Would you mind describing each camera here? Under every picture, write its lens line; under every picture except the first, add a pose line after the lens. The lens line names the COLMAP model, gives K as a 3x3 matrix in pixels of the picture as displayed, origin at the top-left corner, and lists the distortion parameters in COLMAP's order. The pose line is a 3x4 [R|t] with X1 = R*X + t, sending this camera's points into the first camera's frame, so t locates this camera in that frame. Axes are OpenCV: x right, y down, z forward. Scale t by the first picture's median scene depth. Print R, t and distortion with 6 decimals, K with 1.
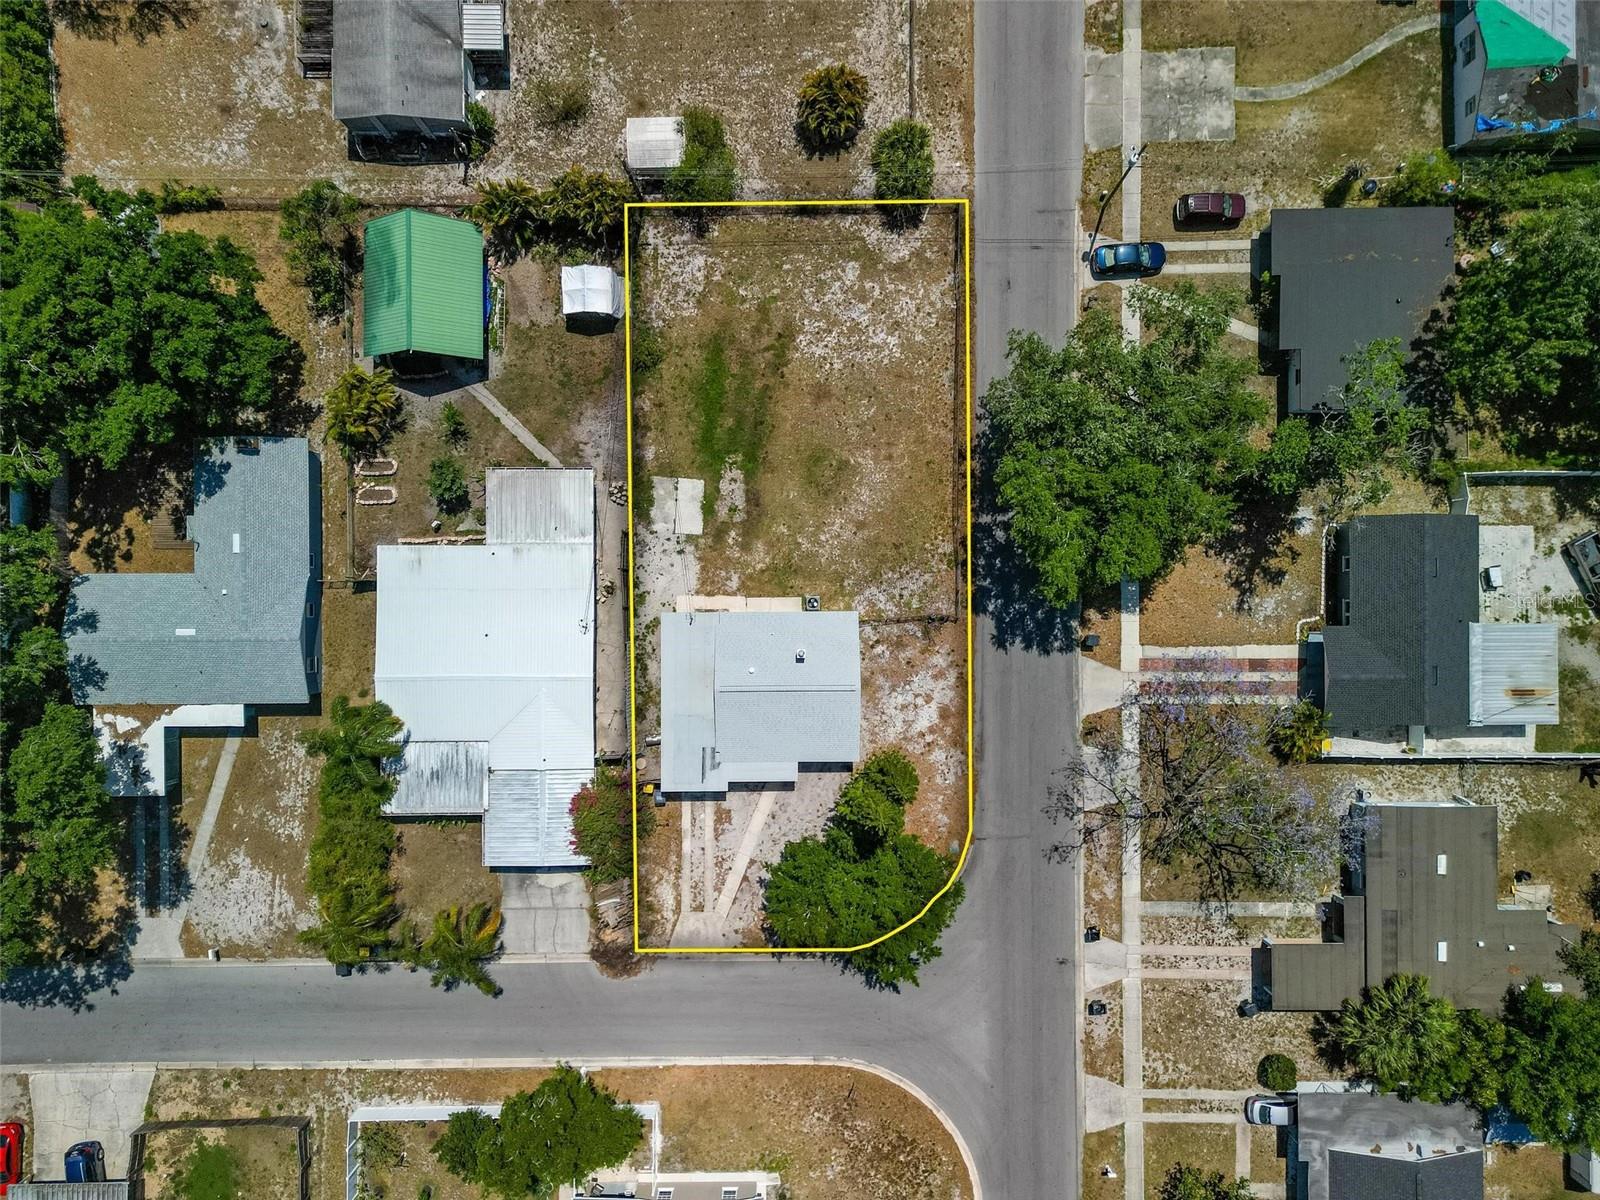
lens RADIAL K [[1115.4, 0, 804.0], [0, 1115.4, 609.0], [0, 0, 1]] dist [0.042147, -0.030020]
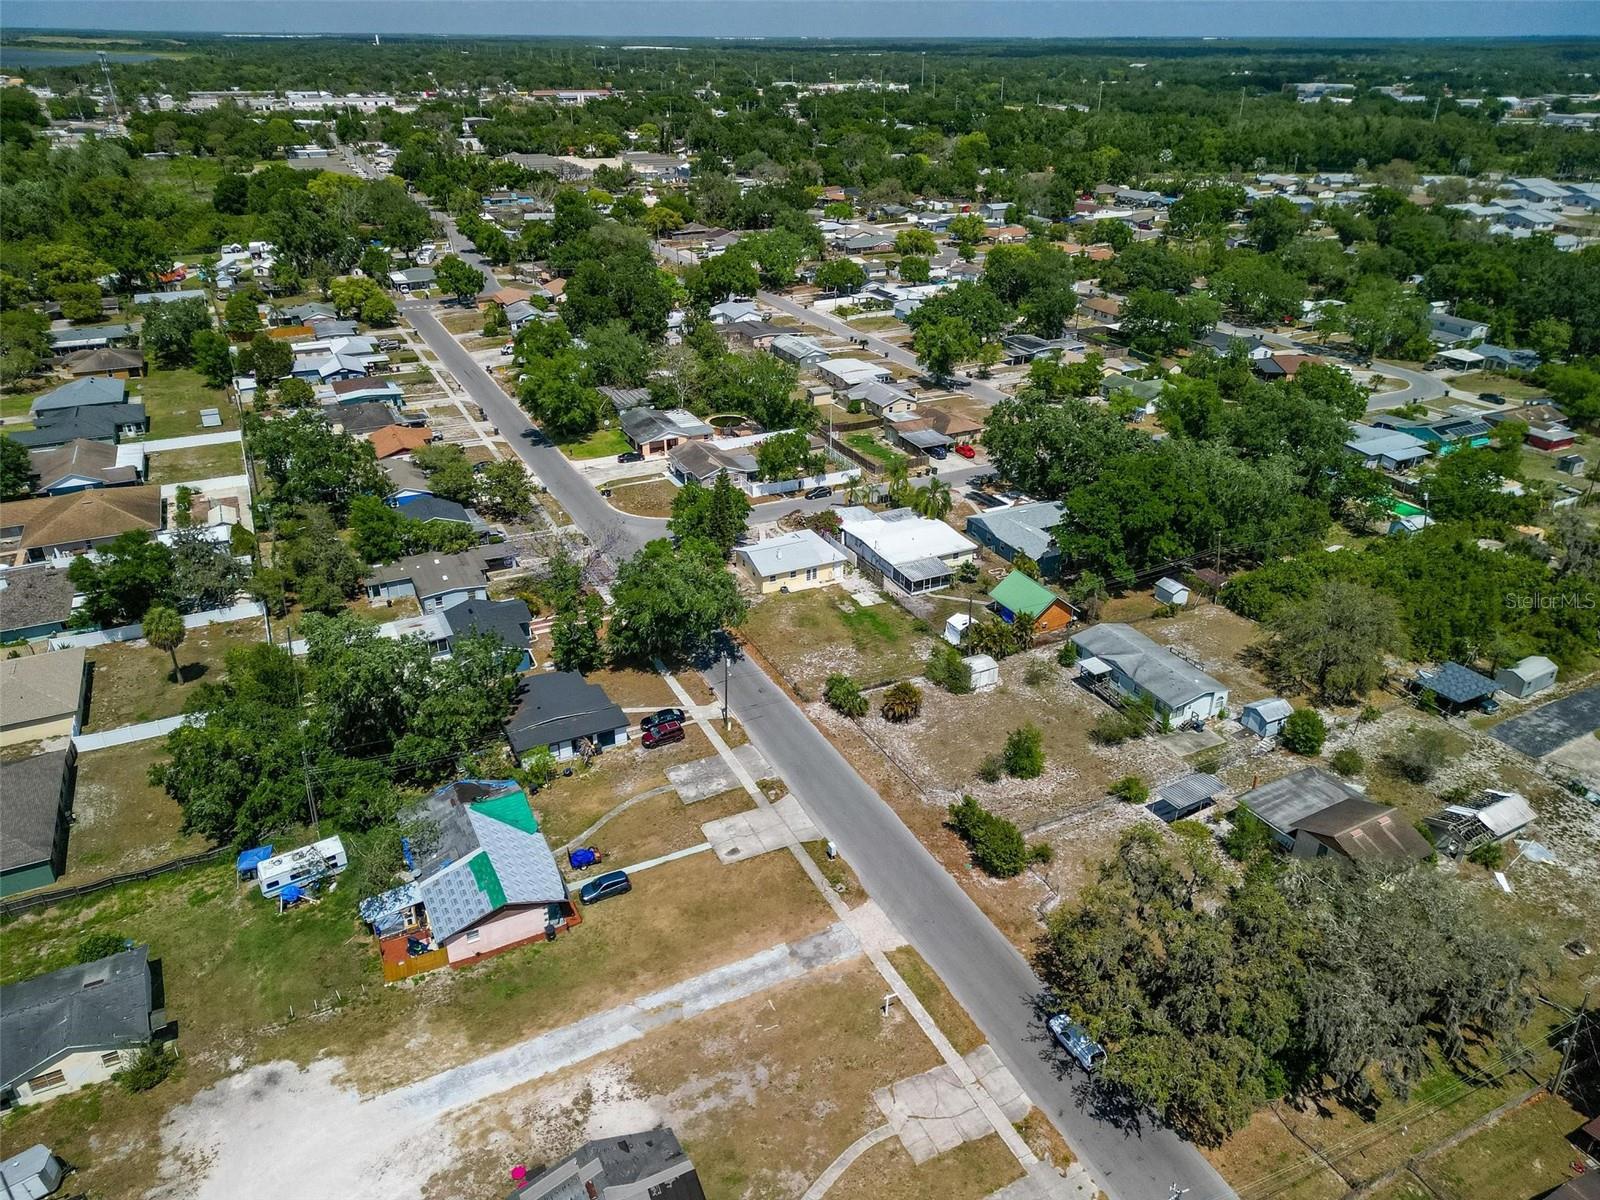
lens RADIAL K [[1115.4, 0, 804.0], [0, 1115.4, 609.0], [0, 0, 1]] dist [0.042147, -0.030020]
pose [[-0.896564, 0.188067, -0.401003, 0.775763], [-0.442593, -0.414853, 0.794990, -1.606313], [-0.016846, 0.890240, 0.455179, 0.126201]]
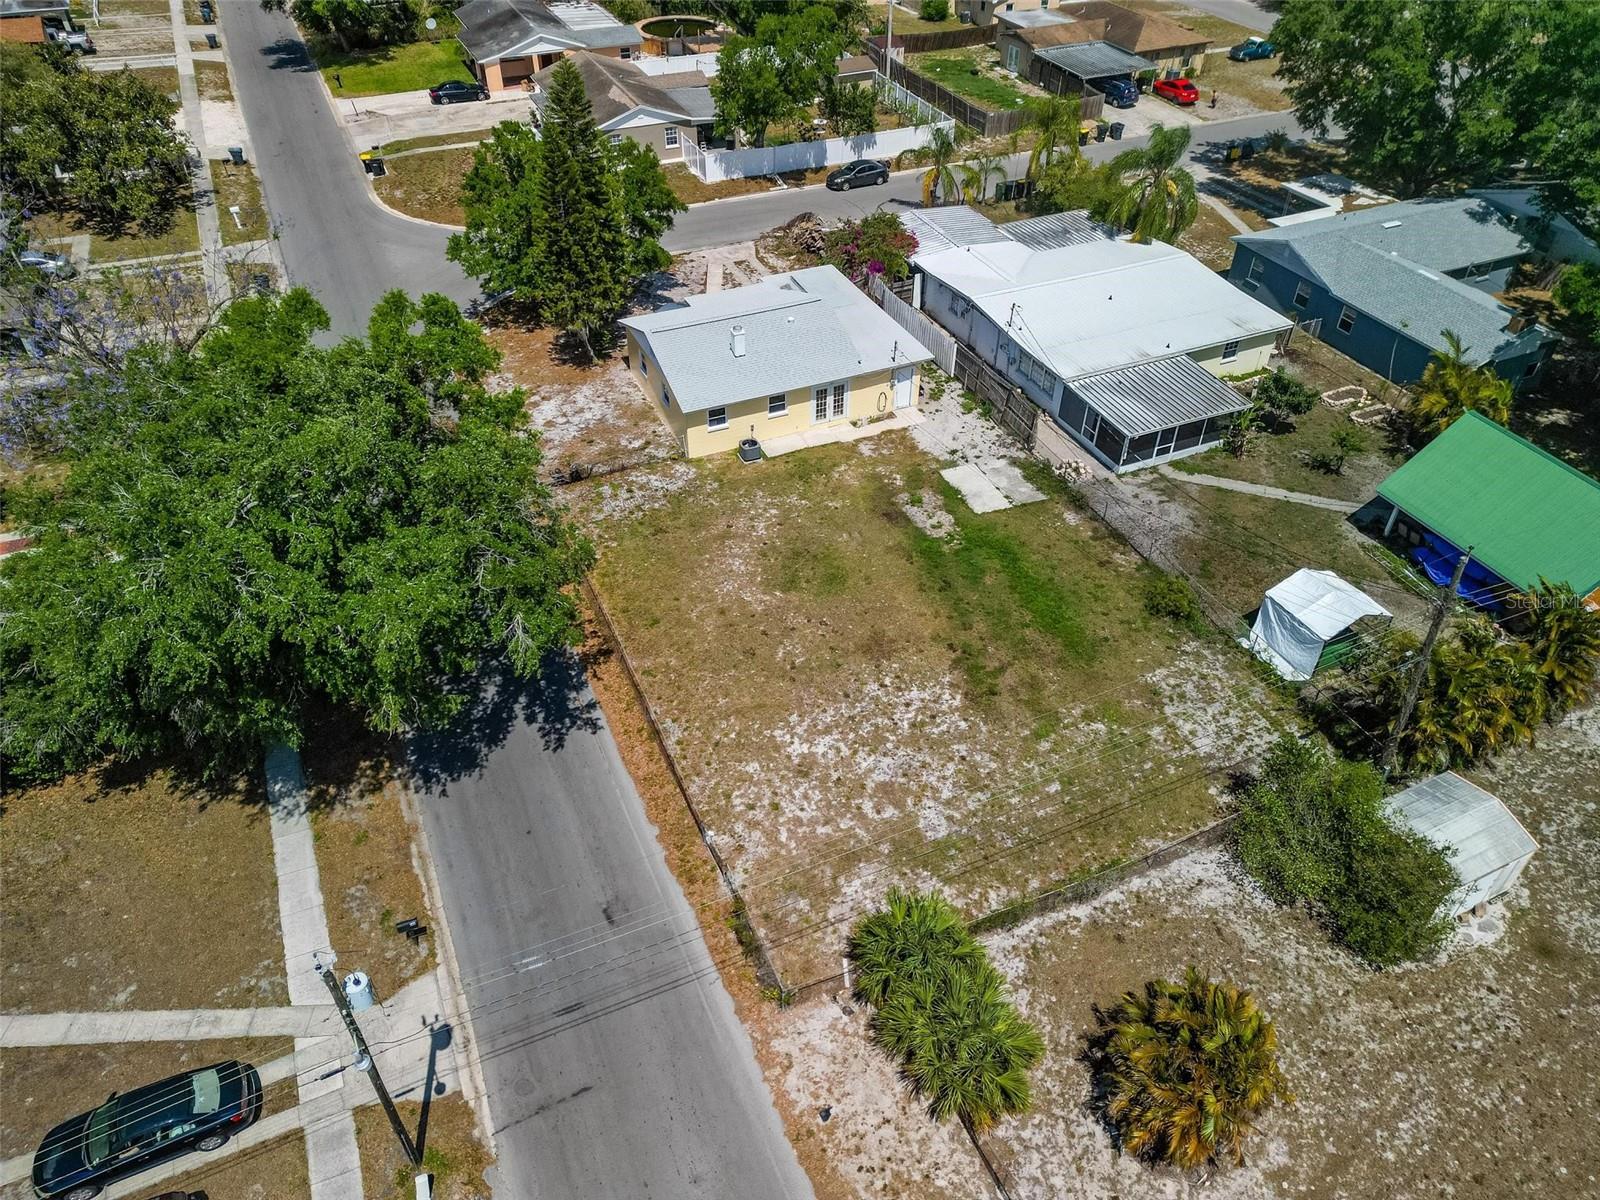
lens RADIAL K [[1115.4, 0, 804.0], [0, 1115.4, 609.0], [0, 0, 1]] dist [0.042147, -0.030020]
pose [[-0.912709, 0.252957, -0.320897, 0.223815], [-0.408188, -0.600151, 0.687897, -0.553022], [-0.018578, 0.758836, 0.651017, 0.621073]]
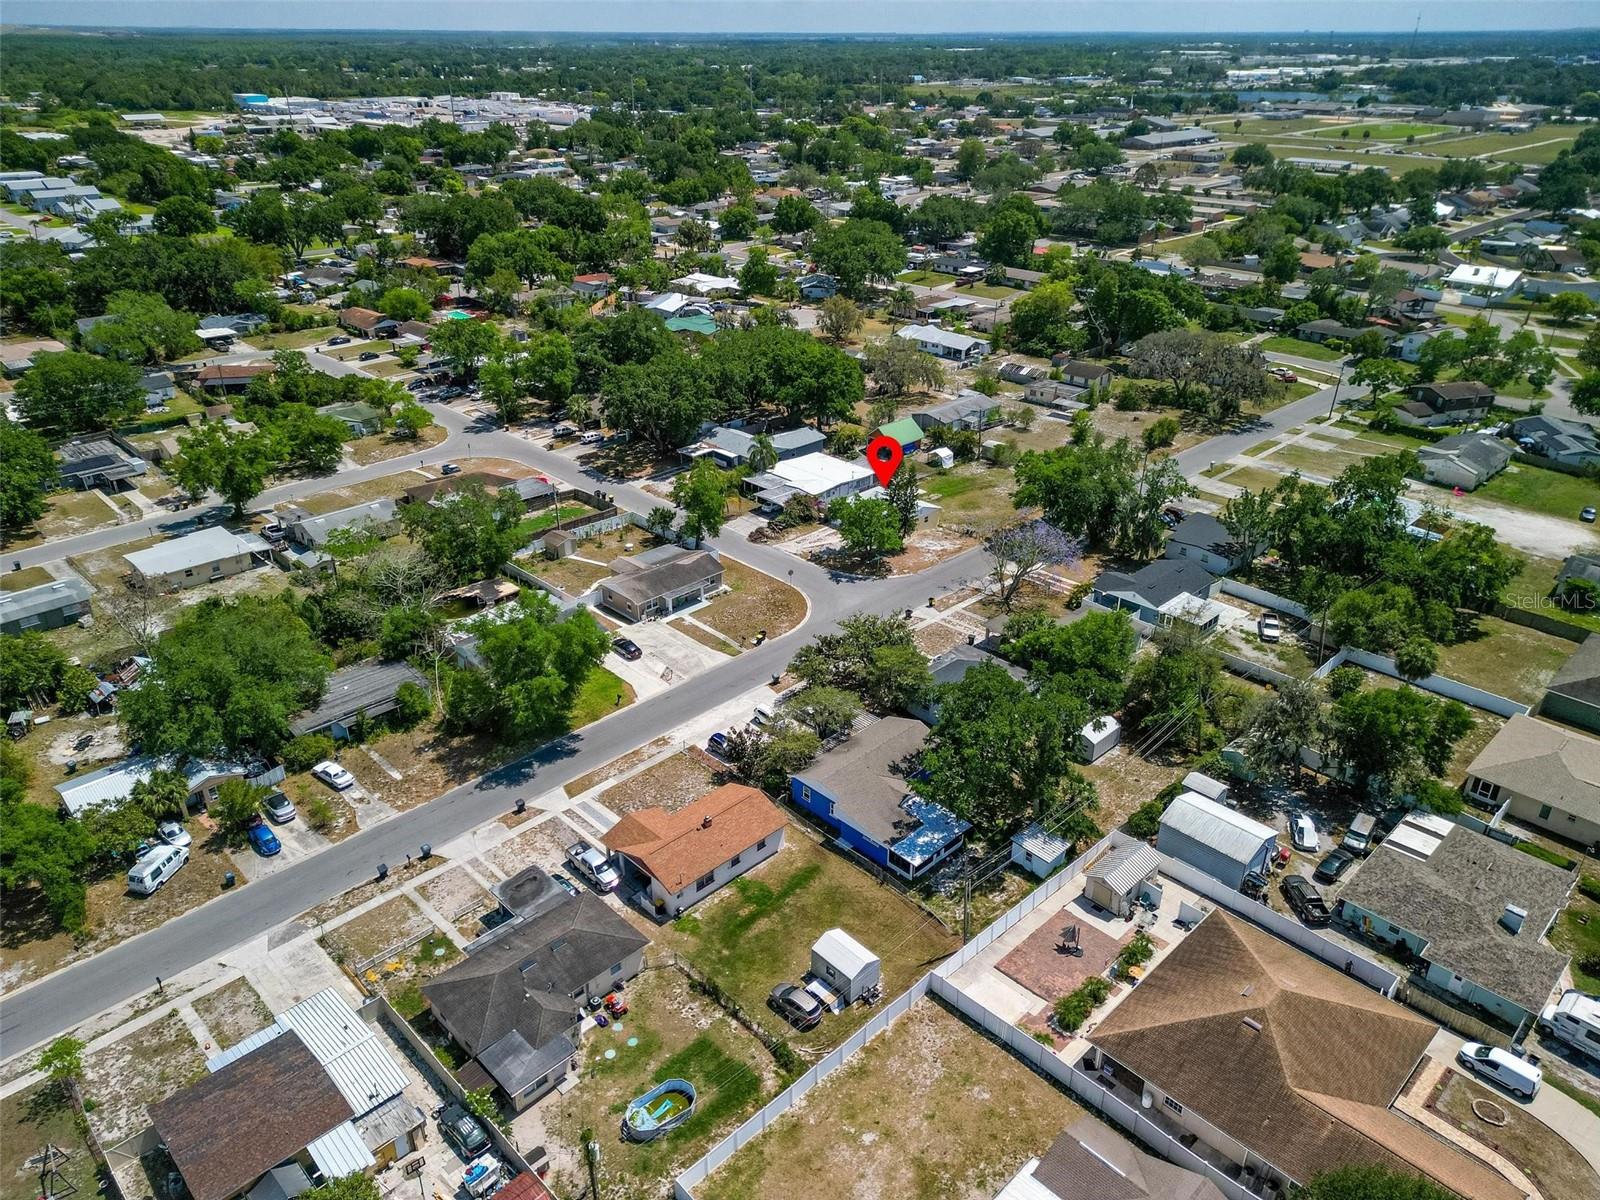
lens RADIAL K [[1115.4, 0, 804.0], [0, 1115.4, 609.0], [0, 0, 1]] dist [0.042147, -0.030020]
pose [[0.693842, 0.312038, -0.649011, 1.373101], [-0.720045, 0.314273, -0.618682, 1.648060], [0.010914, 0.896585, 0.442737, 0.159553]]
